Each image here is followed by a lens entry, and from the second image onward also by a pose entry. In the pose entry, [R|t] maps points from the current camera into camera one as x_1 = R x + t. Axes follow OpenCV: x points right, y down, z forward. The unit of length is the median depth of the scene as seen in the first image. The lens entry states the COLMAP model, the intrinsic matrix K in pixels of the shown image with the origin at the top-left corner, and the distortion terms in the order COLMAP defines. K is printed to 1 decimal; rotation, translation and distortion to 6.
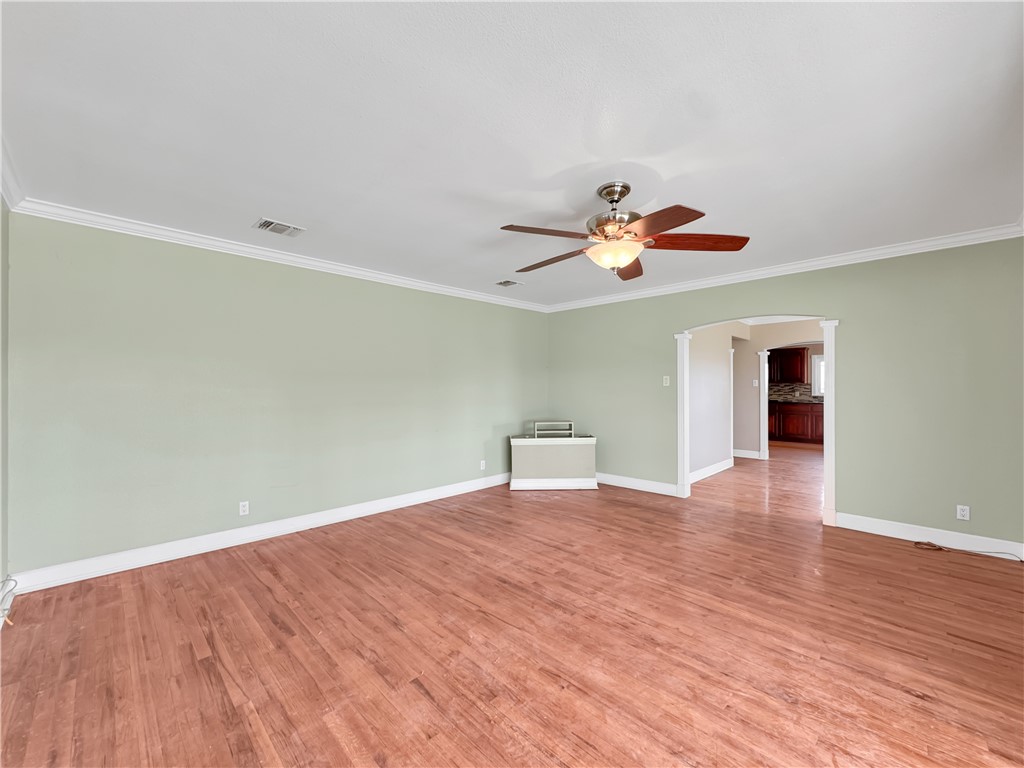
lens RADIAL K [[421.6, 0, 517.1], [0, 421.6, 386.8], [0, 0, 1]] dist [-0.001697, -0.000021]
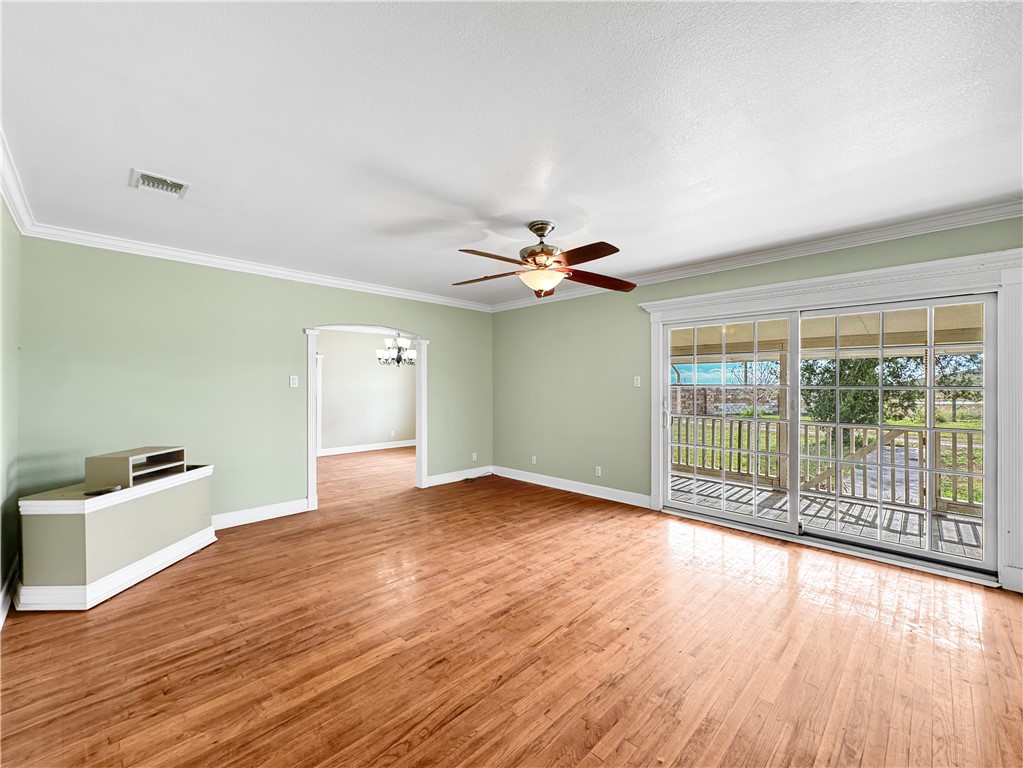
lens RADIAL K [[421.2, 0, 516.6], [0, 421.2, 385.2], [0, 0, 1]] dist [-0.001697, -0.000021]
pose [[-0.003761, 0.007103, 0.999968, -0.874221], [0.003515, 0.999969, -0.007090, 0.003536], [-0.999987, 0.003488, -0.003785, 0.953191]]
